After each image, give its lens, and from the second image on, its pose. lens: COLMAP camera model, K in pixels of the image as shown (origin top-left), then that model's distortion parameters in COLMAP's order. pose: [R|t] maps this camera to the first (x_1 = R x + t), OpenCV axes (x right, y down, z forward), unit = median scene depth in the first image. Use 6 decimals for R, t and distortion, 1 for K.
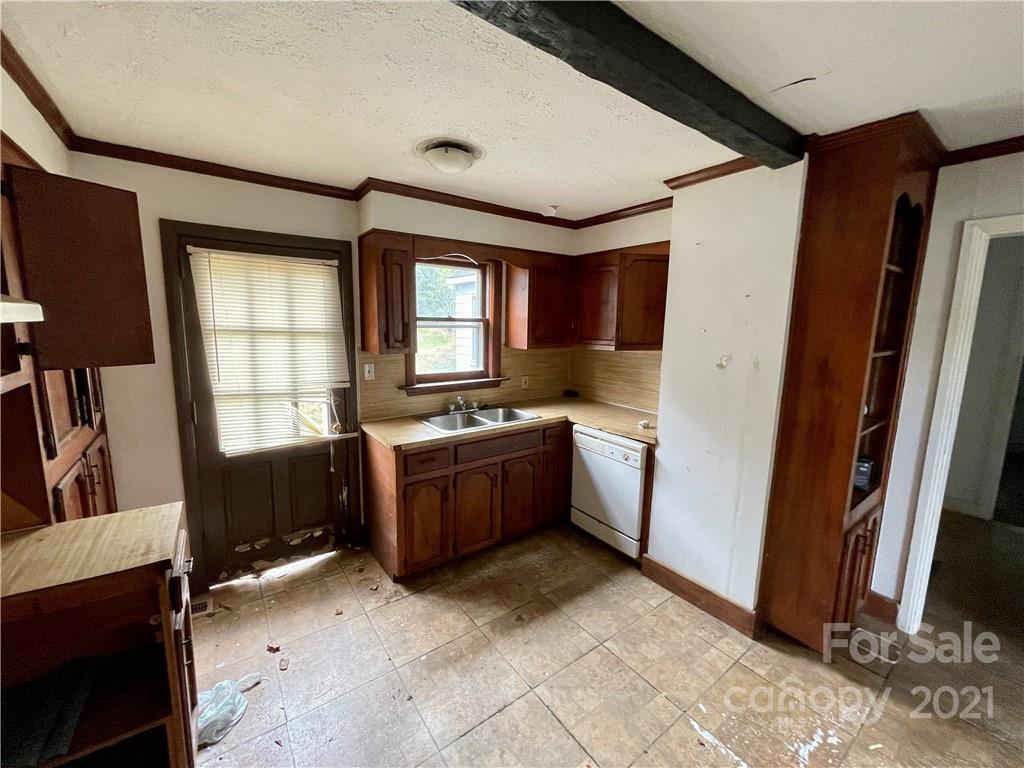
lens RADIAL K [[412.9, 0, 505.7], [0, 412.9, 379.5], [0, 0, 1]] dist [-0.004507, 0.000983]
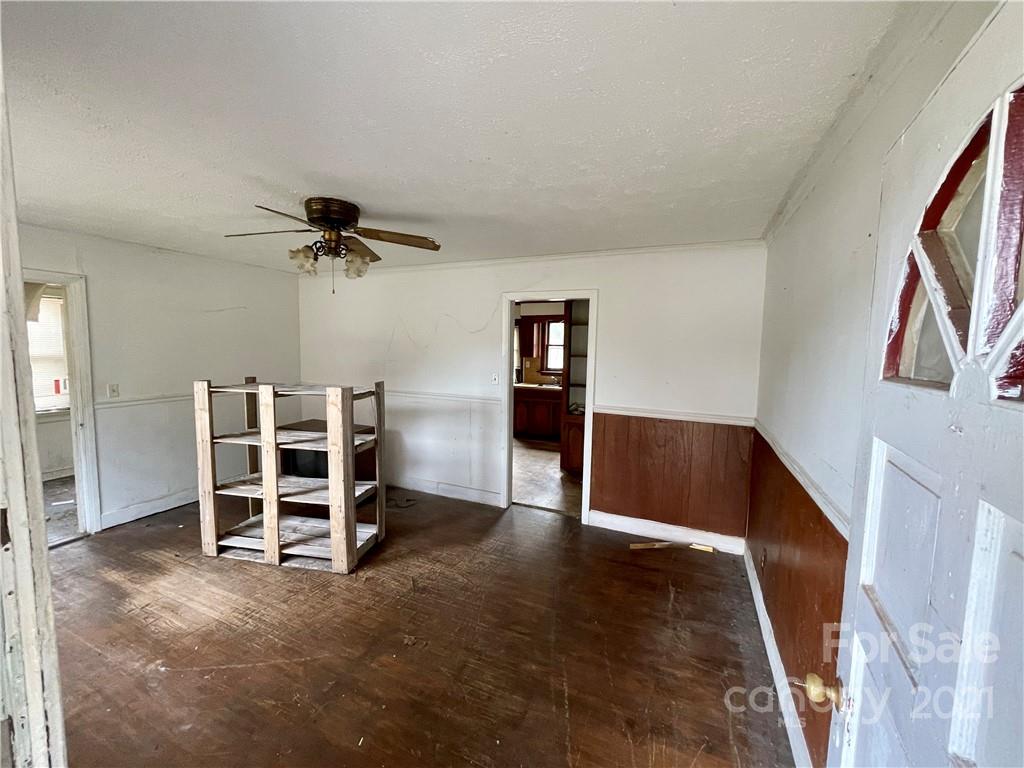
lens RADIAL K [[412.9, 0, 511.5], [0, 412.9, 382.3], [0, 0, 1]] dist [-0.004507, 0.000983]
pose [[0.507255, 0.069235, -0.859011, 2.315134], [-0.126982, 0.991893, 0.004961, 0.116200], [0.852390, 0.106563, 0.511934, -0.555195]]
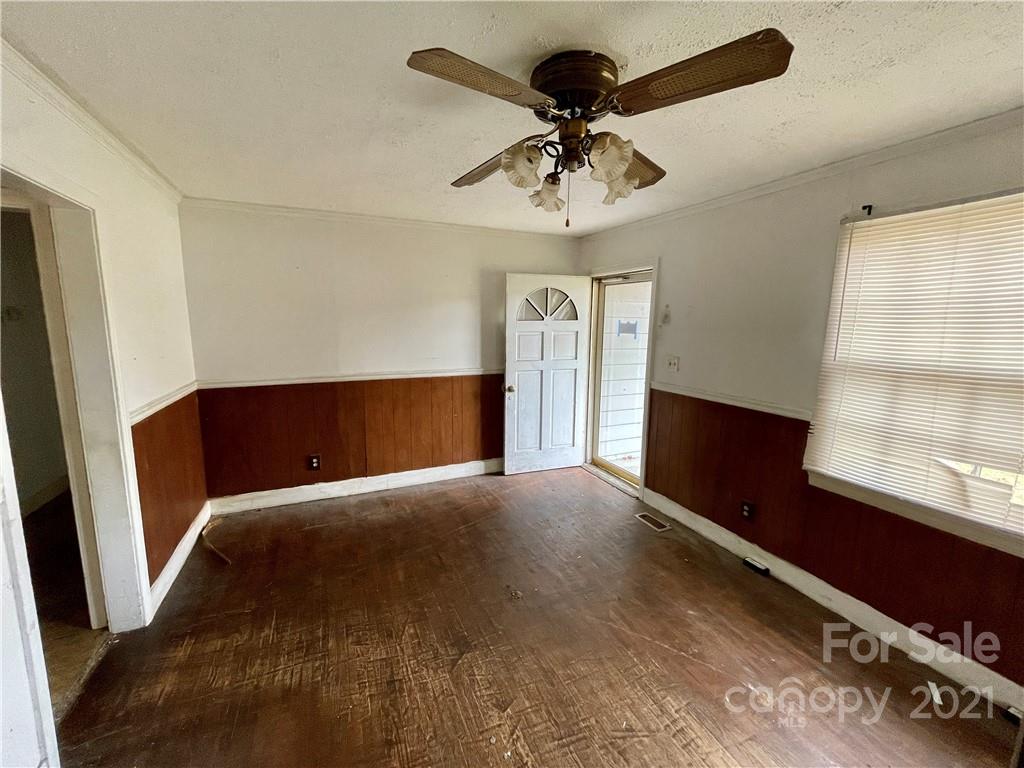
lens RADIAL K [[412.9, 0, 510.0], [0, 412.9, 380.6], [0, 0, 1]] dist [-0.004507, 0.000983]
pose [[0.183392, -0.155342, 0.970689, 0.506525], [0.131402, 0.982448, 0.132398, 0.093789], [-0.974218, 0.103269, 0.200586, -0.447389]]
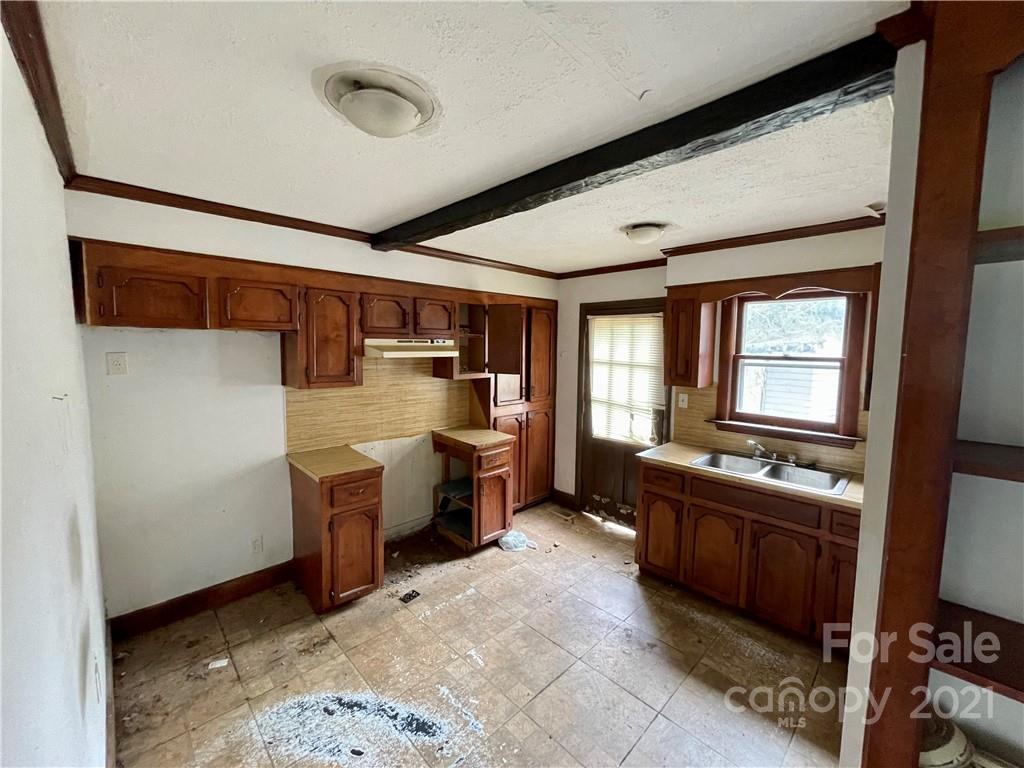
lens RADIAL K [[412.9, 0, 504.2], [0, 412.9, 378.9], [0, 0, 1]] dist [-0.004507, 0.000983]
pose [[0.135066, 0.069105, -0.988424, 0.908379], [-0.146933, 0.987932, 0.048992, -0.074623], [0.979882, 0.138614, 0.143590, 0.373438]]
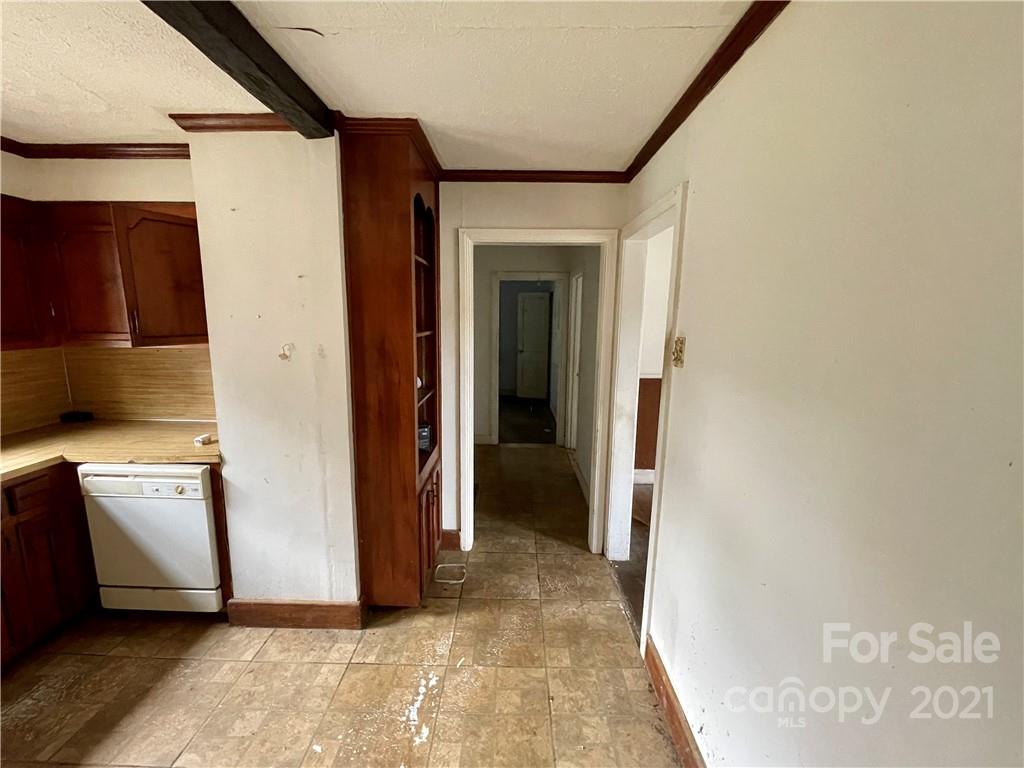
lens RADIAL K [[412.9, 0, 509.8], [0, 412.9, 378.3], [0, 0, 1]] dist [-0.004507, 0.000983]
pose [[0.598792, -0.129979, 0.790287, 0.098319], [0.112364, 0.990618, 0.077790, -0.000949], [-0.792983, 0.042219, 0.607779, 0.081605]]
